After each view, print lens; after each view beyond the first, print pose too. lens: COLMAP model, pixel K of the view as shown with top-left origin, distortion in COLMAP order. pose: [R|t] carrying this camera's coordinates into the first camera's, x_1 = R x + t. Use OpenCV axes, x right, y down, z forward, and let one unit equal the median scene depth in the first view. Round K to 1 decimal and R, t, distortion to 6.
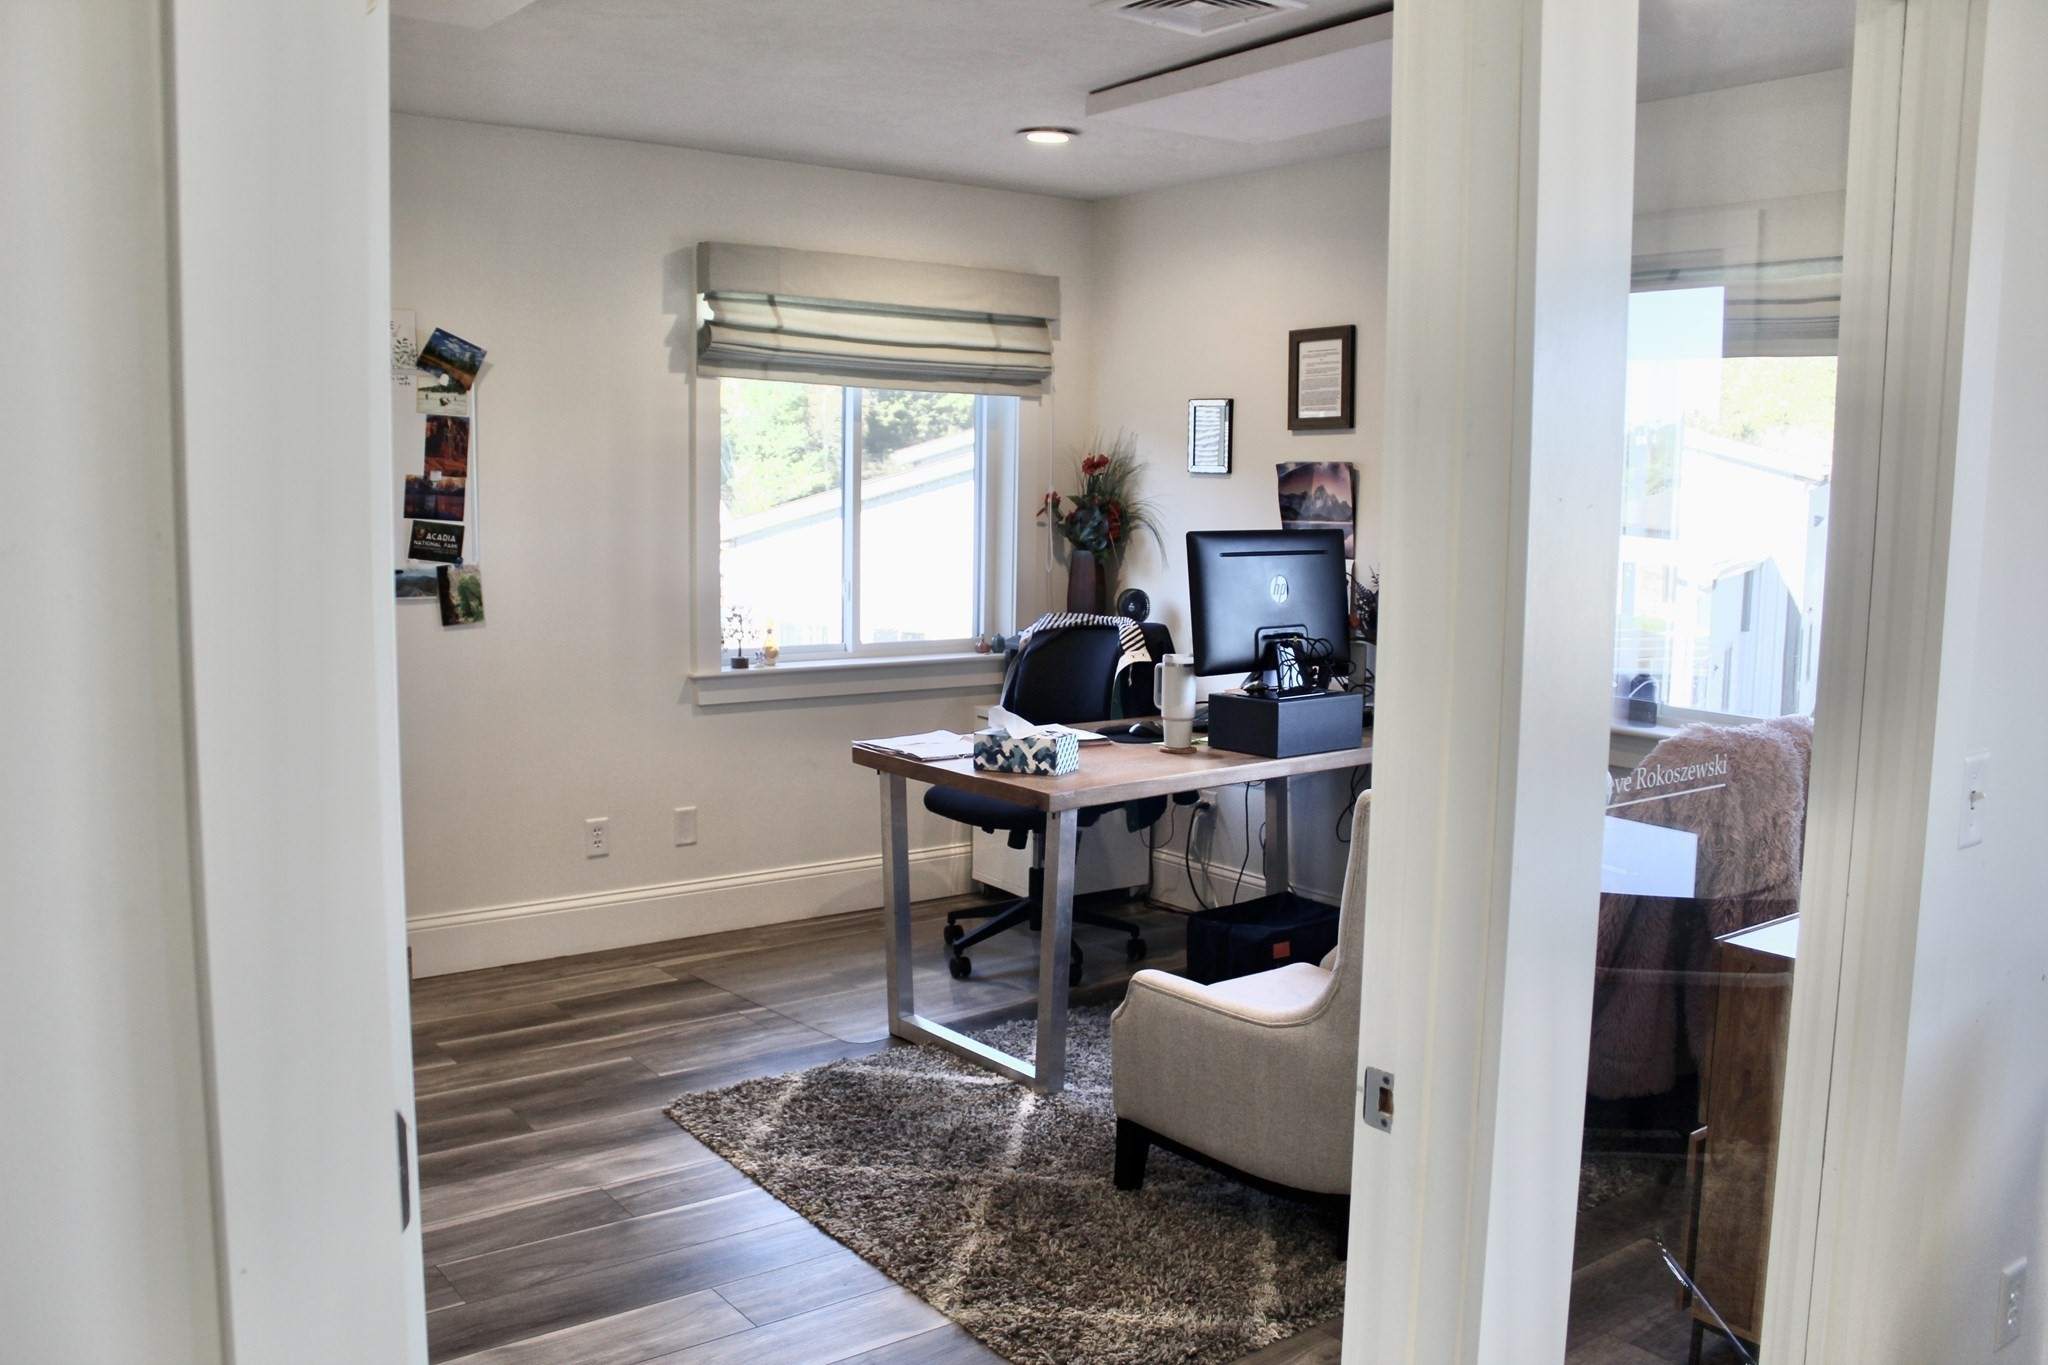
lens RADIAL K [[1707.9, 0, 1024.0], [0, 1707.9, 682.5], [0, 0, 1]] dist [-0.165829, 0.154265]
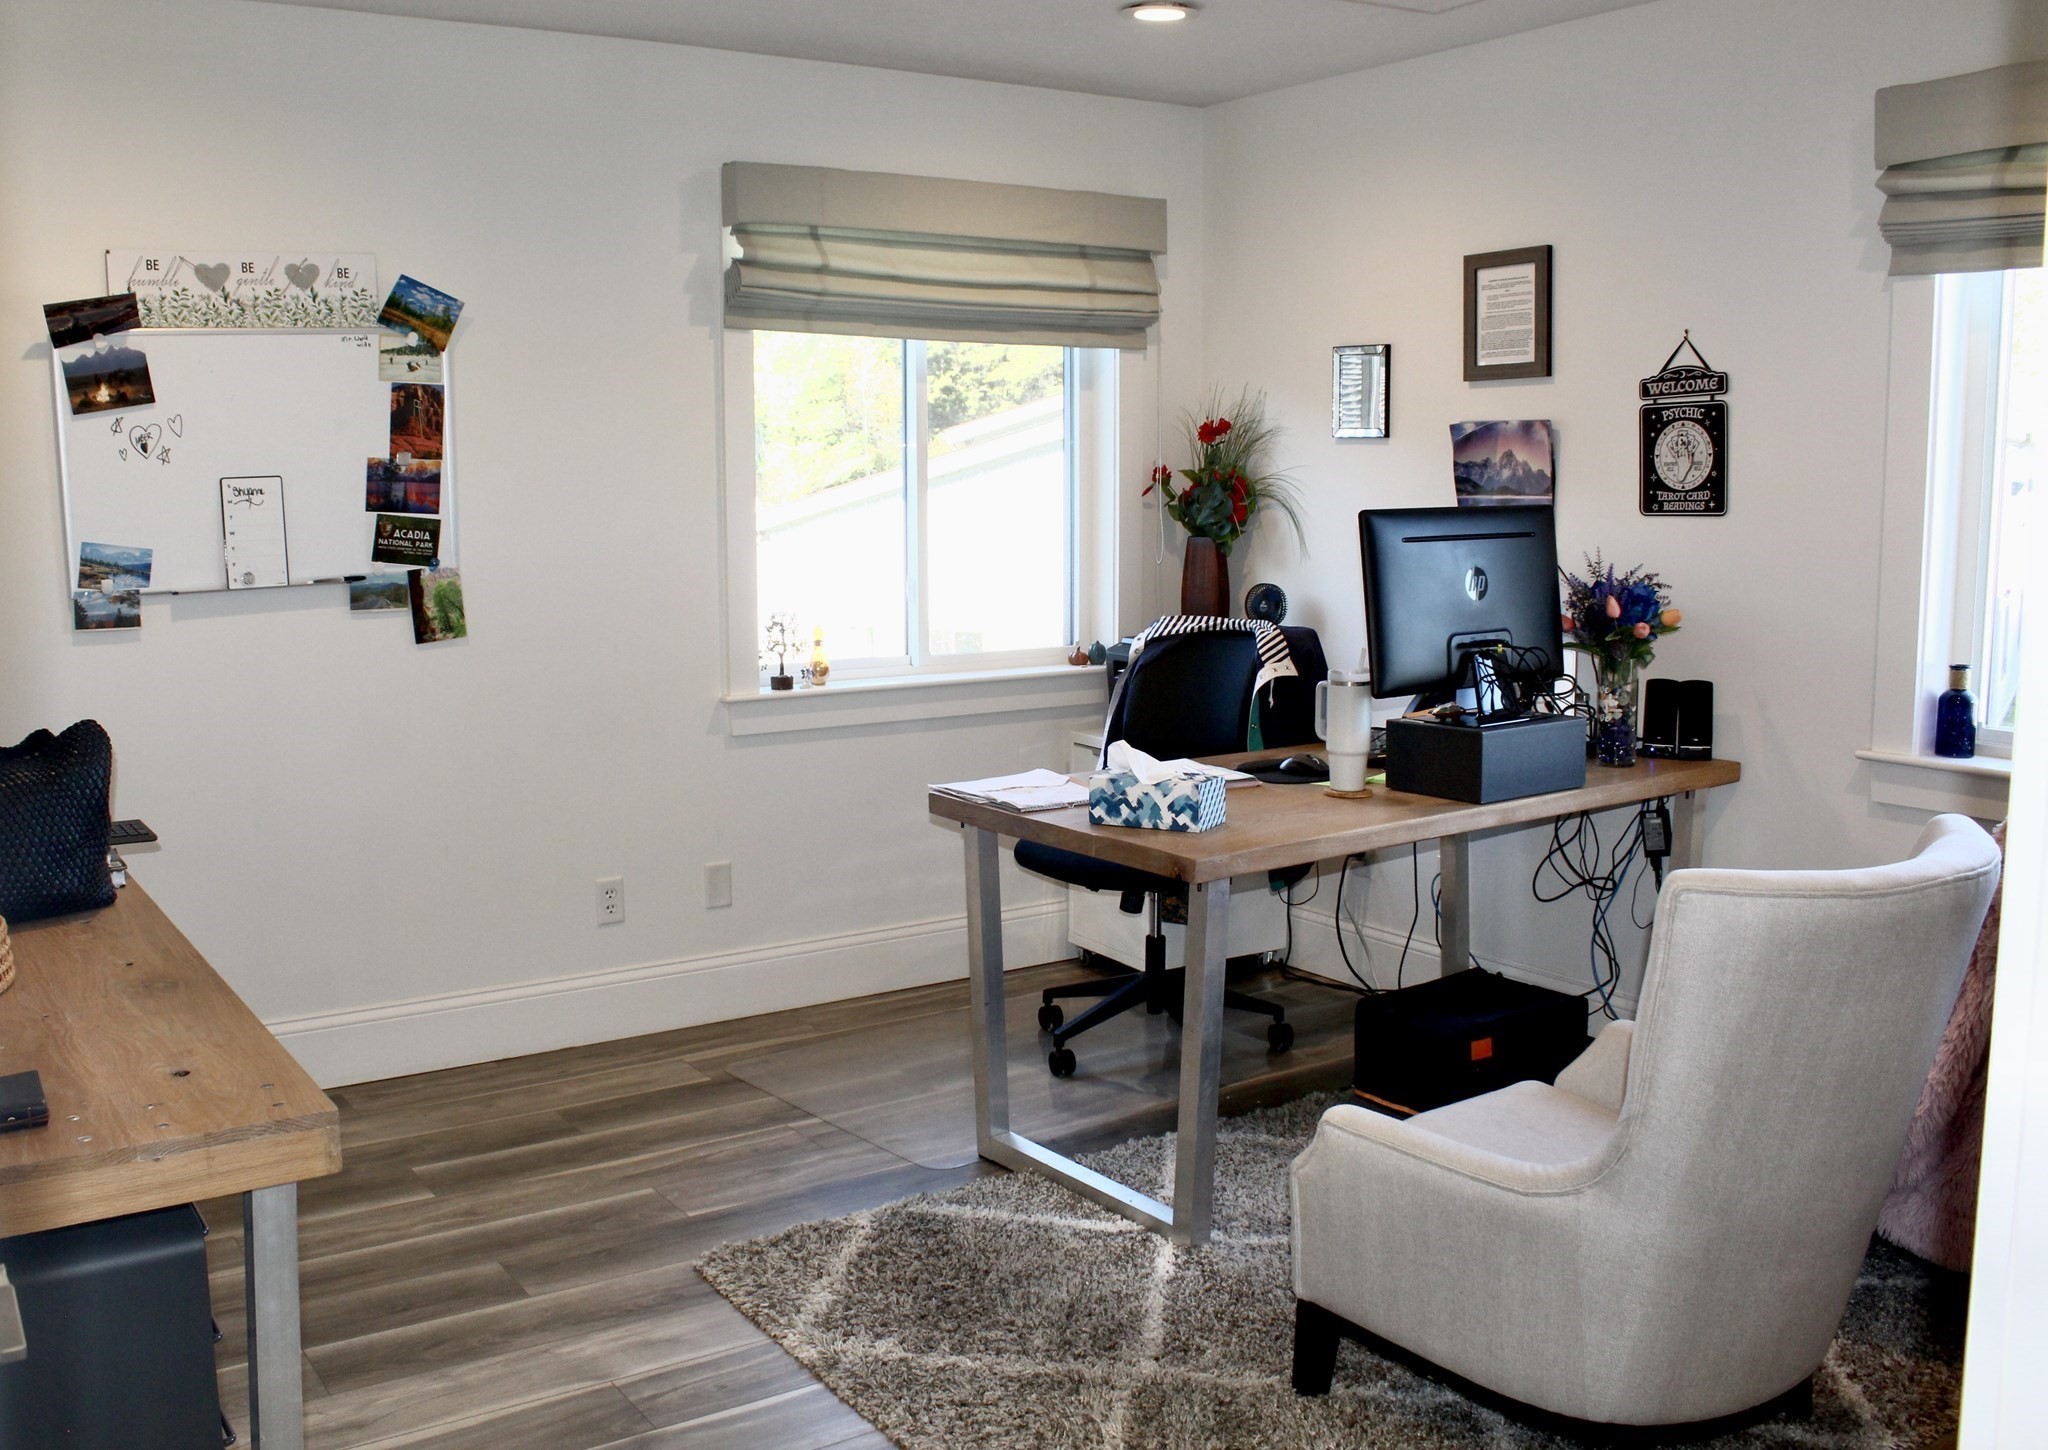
lens RADIAL K [[1856.4, 0, 917.1], [0, 1856.4, 708.5], [0, 0, 1]] dist [-0.172552, 0.166956]
pose [[0.995991, -0.011135, -0.088762, -0.028317], [0.012324, 0.999841, 0.012852, -0.011225], [0.088605, -0.013894, 0.995970, 0.143167]]
